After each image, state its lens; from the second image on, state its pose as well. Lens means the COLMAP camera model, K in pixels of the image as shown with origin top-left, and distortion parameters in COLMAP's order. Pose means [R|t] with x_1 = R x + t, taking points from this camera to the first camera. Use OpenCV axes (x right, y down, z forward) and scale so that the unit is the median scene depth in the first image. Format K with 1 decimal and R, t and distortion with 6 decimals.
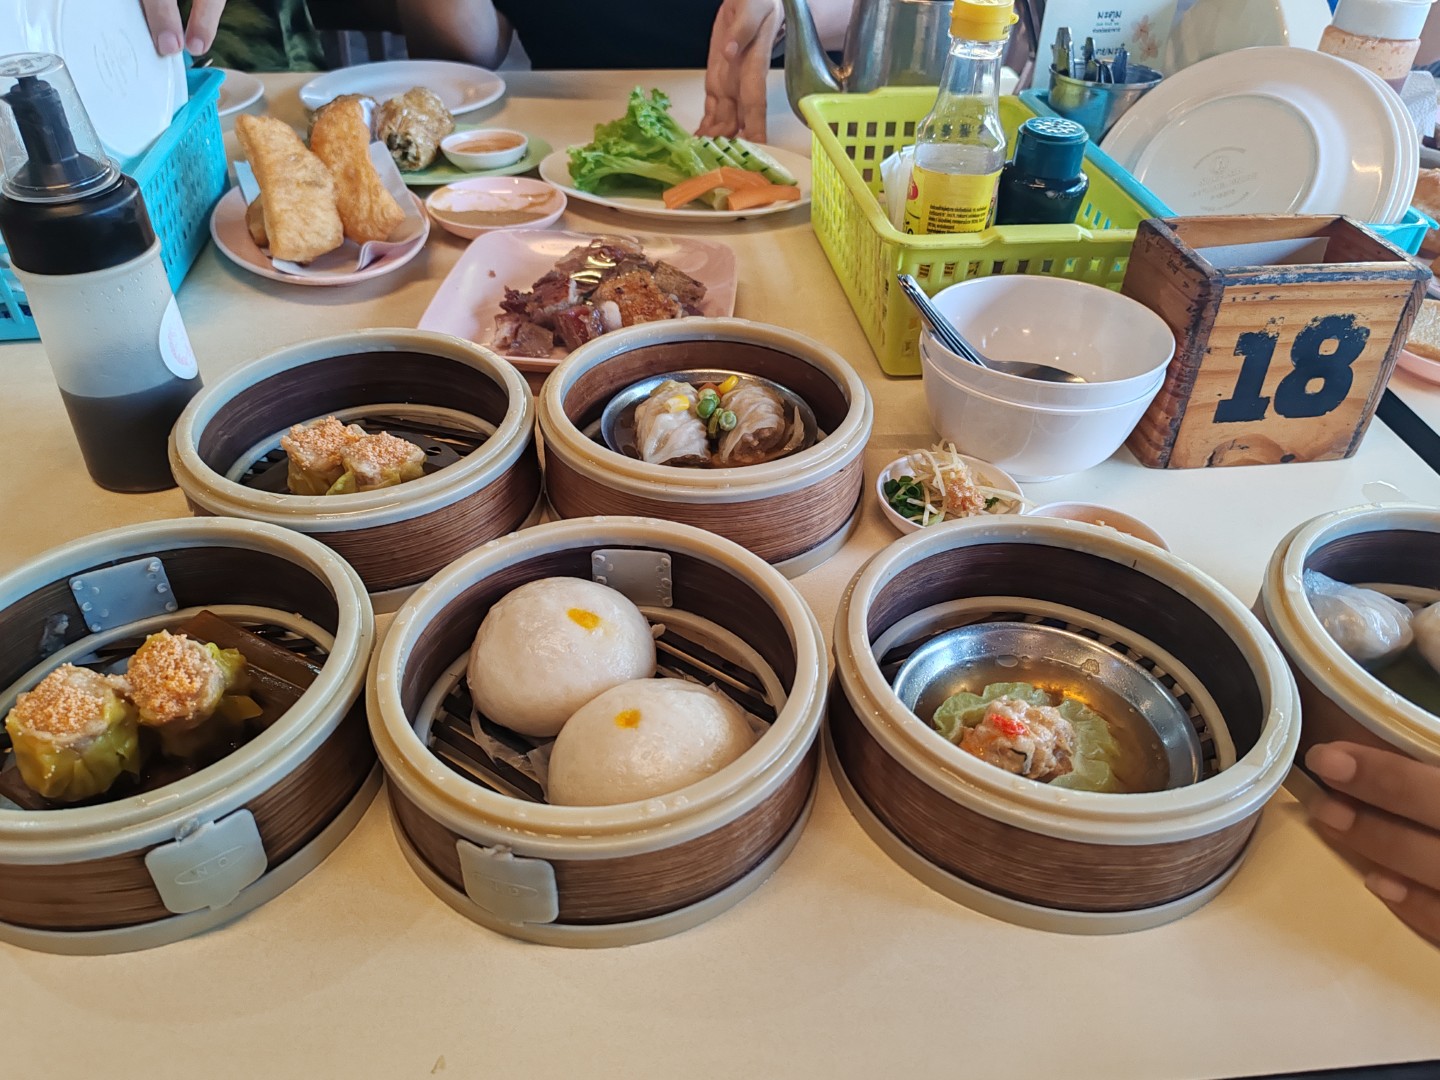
lens RADIAL K [[1138.8, 0, 720.0], [0, 1138.8, 540.0], [0, 0, 1]] dist [-0.000222, -0.045402]
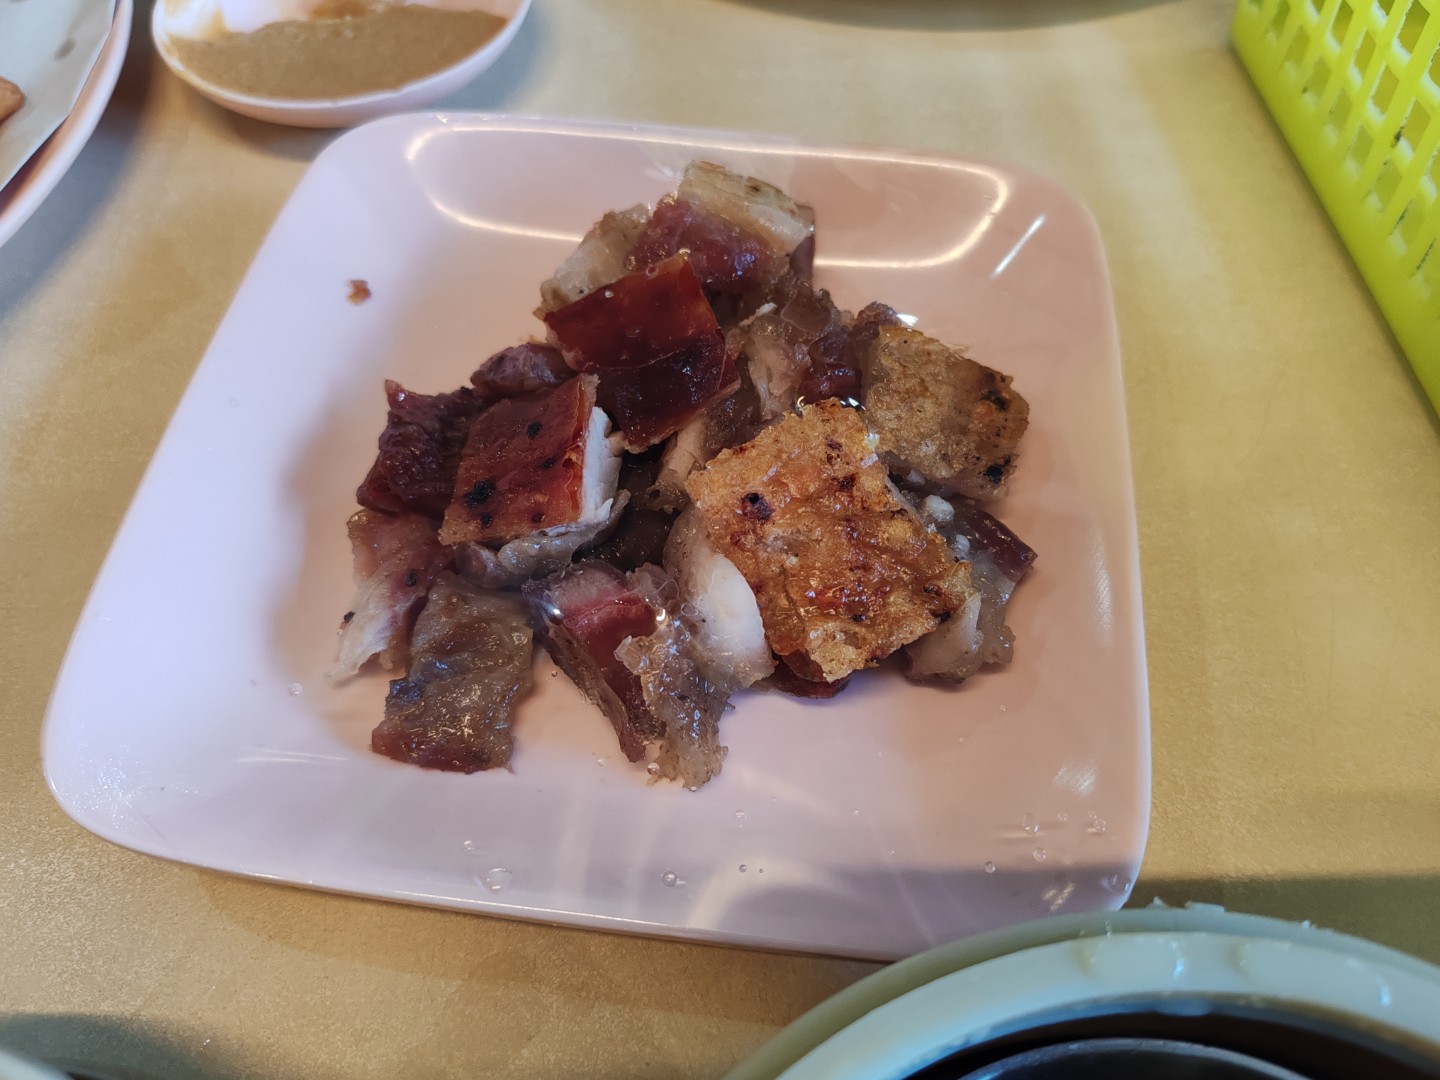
lens RADIAL K [[1138.8, 0, 720.0], [0, 1138.8, 540.0], [0, 0, 1]] dist [-0.000222, -0.045402]
pose [[0.998962, 0.037824, -0.025378, -0.092639], [-0.027442, 0.944469, 0.327452, -0.313675], [0.036354, -0.326416, 0.944527, 0.746990]]
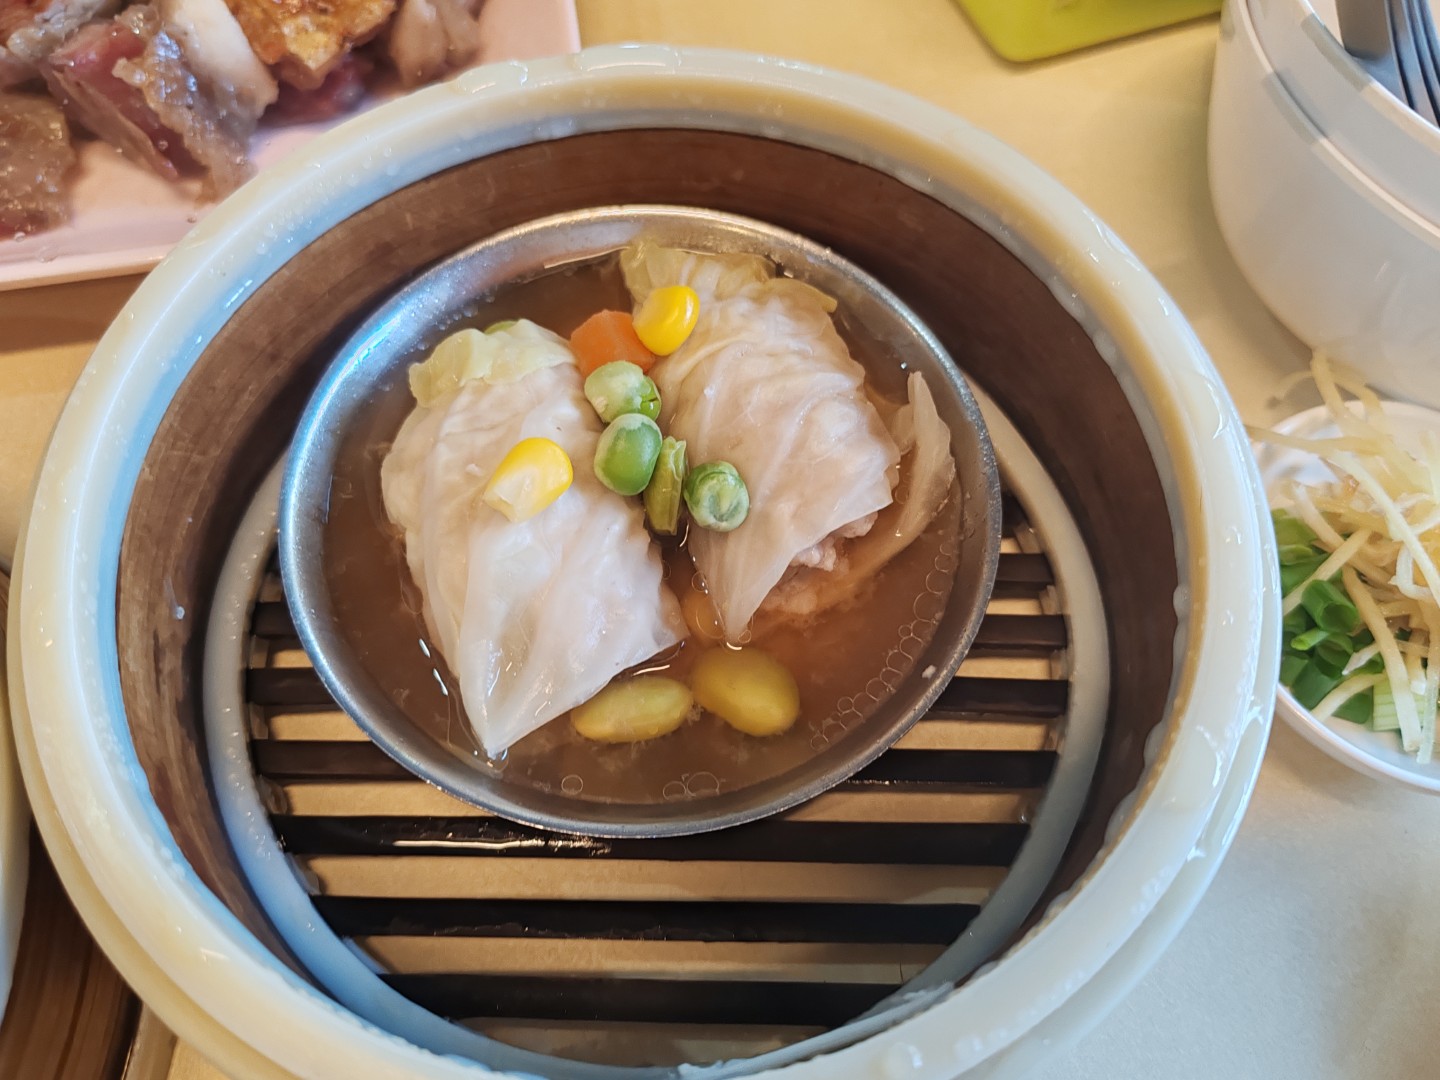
lens RADIAL K [[1138.8, 0, 720.0], [0, 1138.8, 540.0], [0, 0, 1]] dist [-0.000222, -0.045402]
pose [[0.968752, -0.213778, 0.125772, -0.026753], [0.144973, 0.899478, 0.412215, -0.182775], [-0.201251, -0.381101, 0.902364, 0.629434]]
